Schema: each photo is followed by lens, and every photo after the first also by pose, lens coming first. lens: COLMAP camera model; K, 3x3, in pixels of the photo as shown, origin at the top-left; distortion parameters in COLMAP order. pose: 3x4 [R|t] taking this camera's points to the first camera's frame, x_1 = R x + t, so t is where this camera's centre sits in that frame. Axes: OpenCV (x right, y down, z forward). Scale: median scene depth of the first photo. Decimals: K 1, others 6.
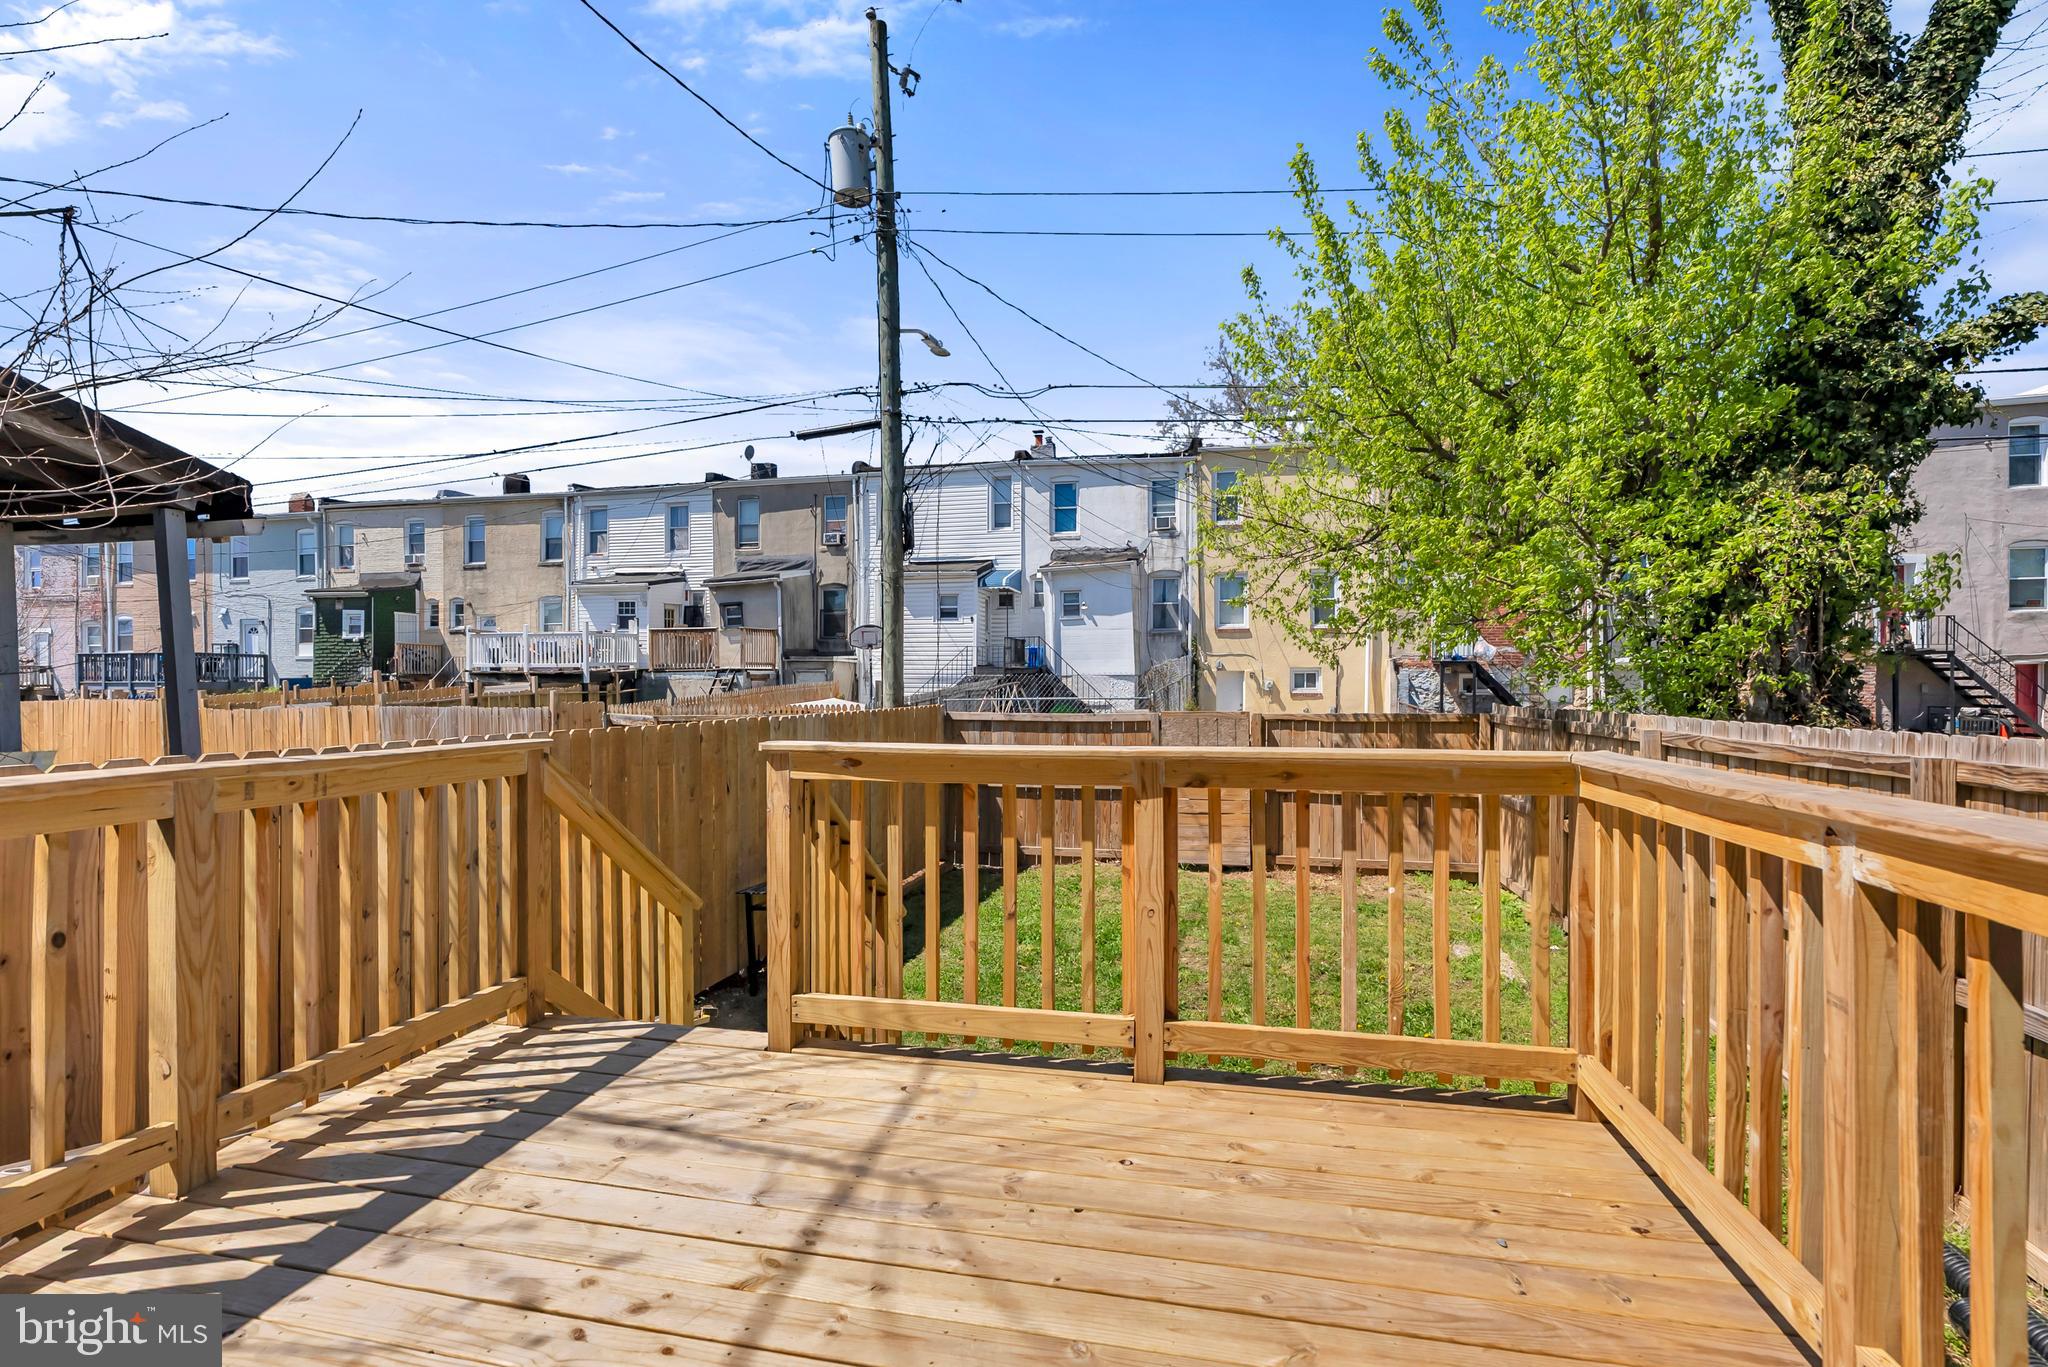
lens RADIAL K [[929.6, 0, 1013.5], [0, 929.6, 686.6], [0, 0, 1]] dist [-0.001936, 0.000688]
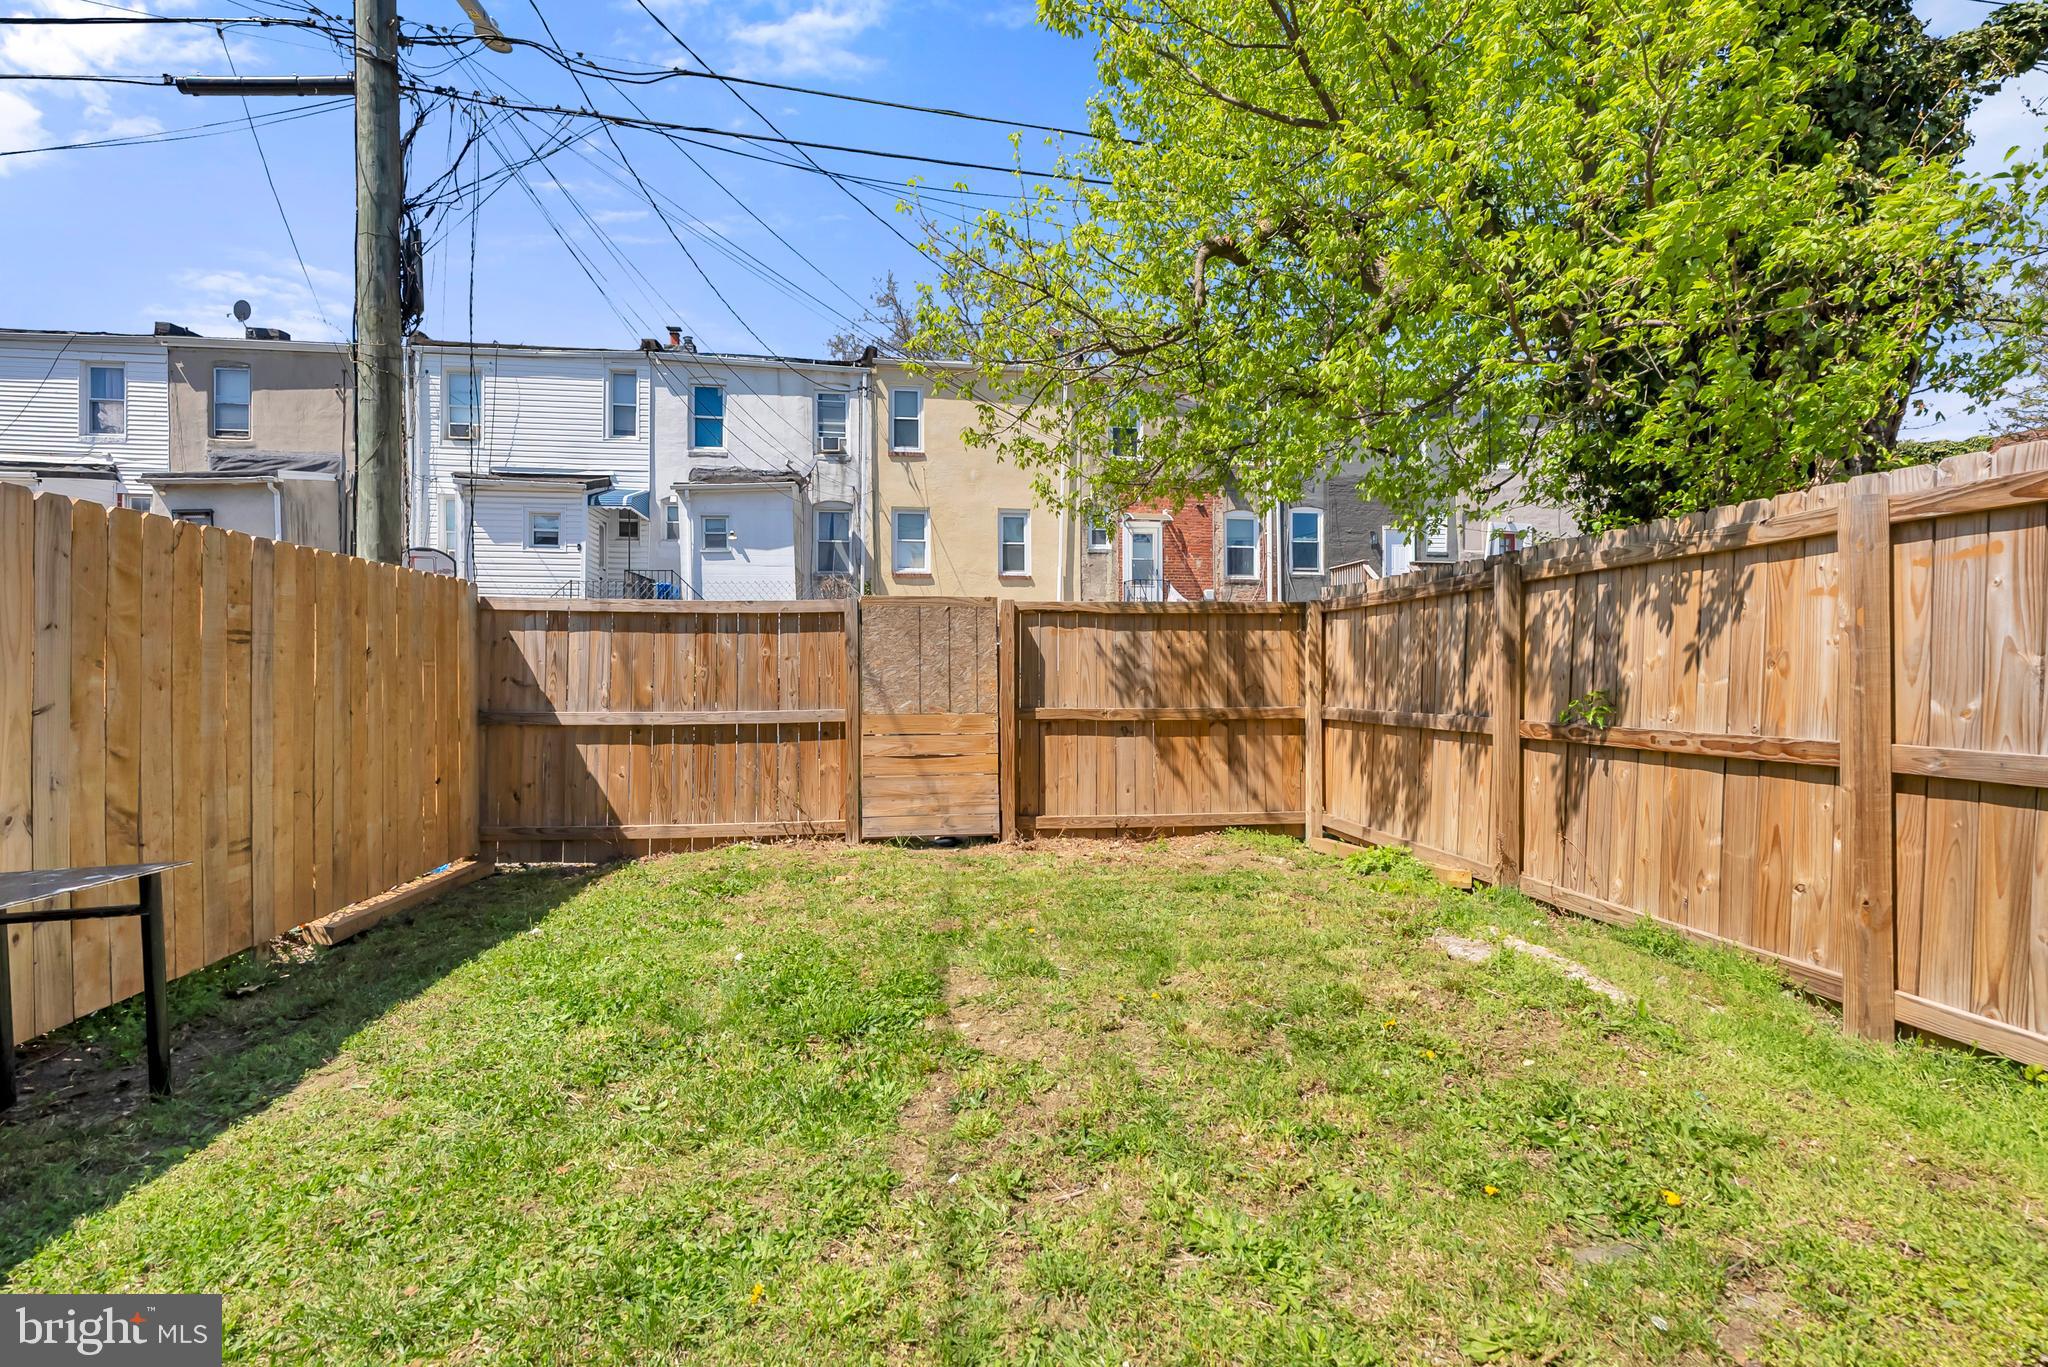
lens RADIAL K [[991.2, 0, 1024.5], [0, 991.2, 659.9], [0, 0, 1]] dist [-0.006750, -0.000047]
pose [[0.934743, 0.001982, 0.355319, 0.008942], [0.000490, 0.999976, -0.006869, 0.027086], [-0.355325, 0.006595, 0.934720, 0.123311]]
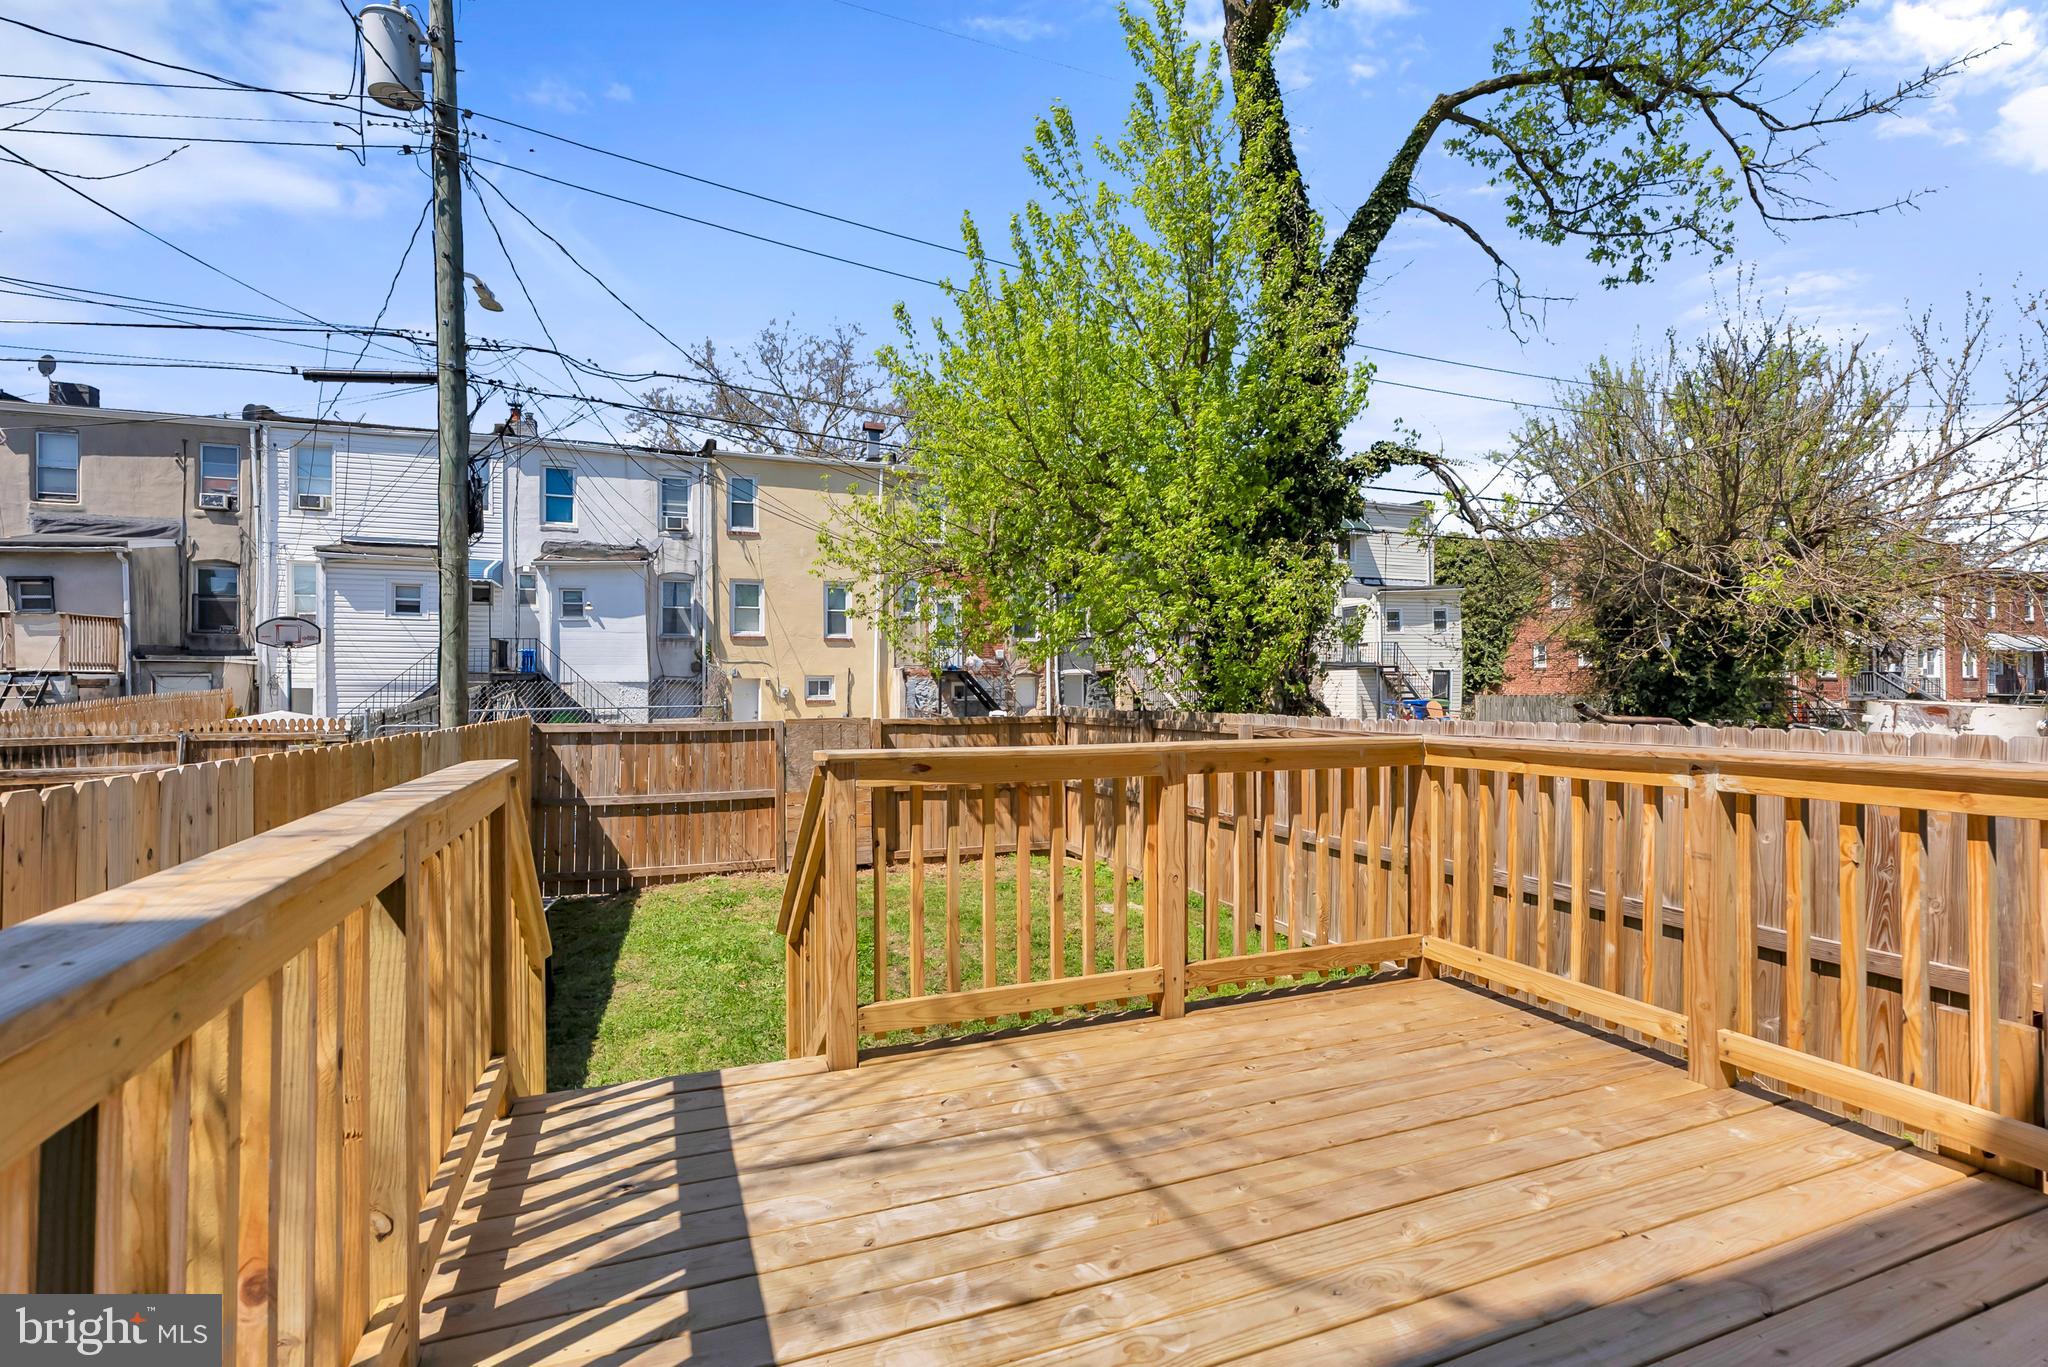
lens RADIAL K [[920.0, 0, 1035.2], [0, 920.0, 688.1], [0, 0, 1]] dist [-0.002995, -0.000110]
pose [[0.833263, -0.000147, 0.552877, -0.060525], [0.003677, 0.999979, -0.005276, -0.000048], [-0.552865, 0.006429, 0.833246, 0.008336]]
